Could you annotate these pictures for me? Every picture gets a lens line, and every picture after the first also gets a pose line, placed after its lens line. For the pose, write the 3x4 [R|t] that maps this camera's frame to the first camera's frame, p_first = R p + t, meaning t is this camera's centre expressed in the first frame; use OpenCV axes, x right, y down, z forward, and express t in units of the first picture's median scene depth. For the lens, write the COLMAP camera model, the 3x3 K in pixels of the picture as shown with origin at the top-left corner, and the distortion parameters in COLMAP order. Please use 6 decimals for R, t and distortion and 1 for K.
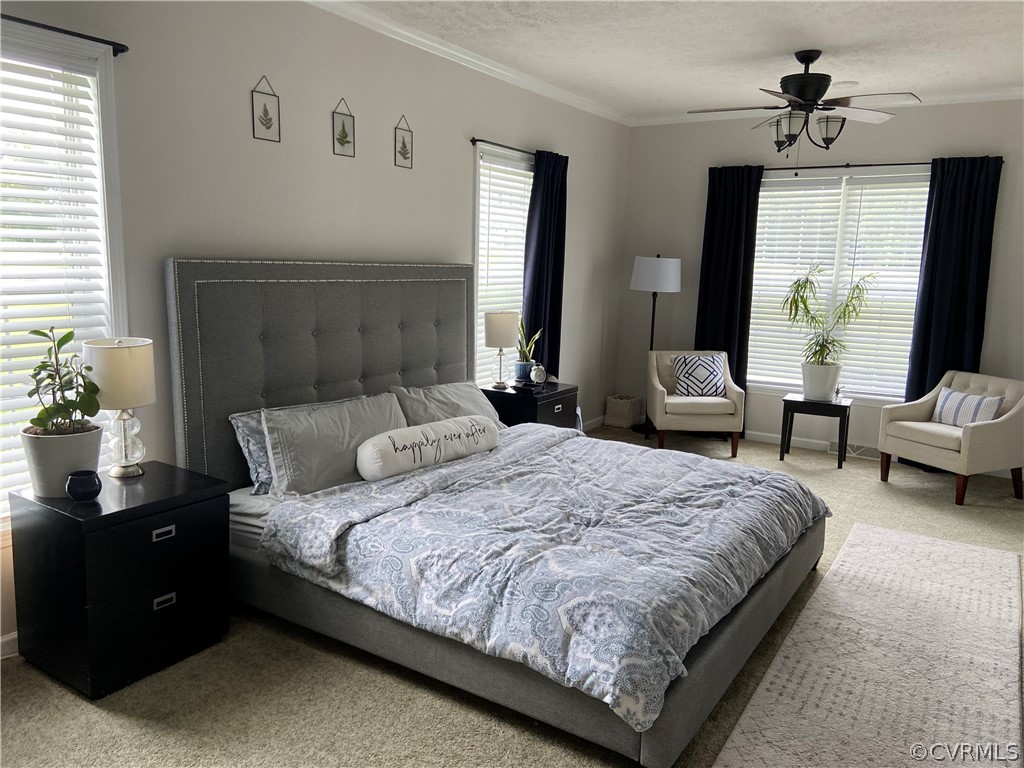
lens RADIAL K [[770.3, 0, 507.3], [0, 770.3, 380.5], [0, 0, 1]] dist [0.124267, -0.151150]
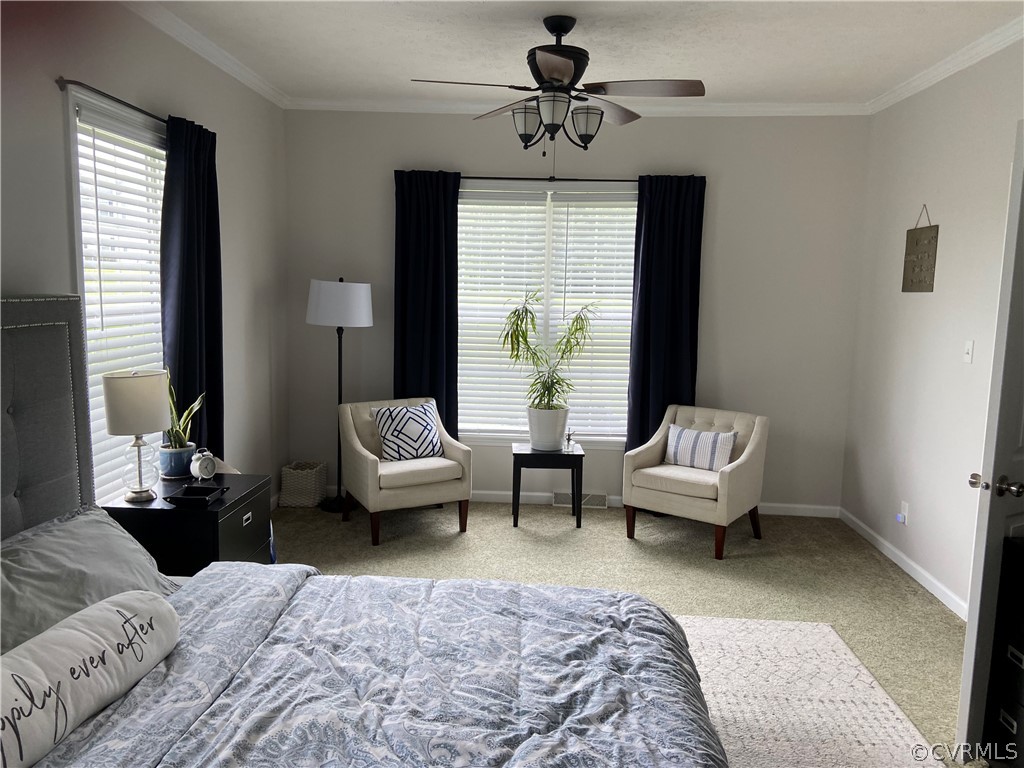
lens RADIAL K [[770.3, 0, 507.3], [0, 770.3, 380.5], [0, 0, 1]] dist [0.124267, -0.151150]
pose [[0.873099, -0.065649, 0.483103, -0.045511], [0.077754, 0.996960, -0.005045, -0.051856], [-0.481303, 0.041968, 0.875549, 0.294461]]
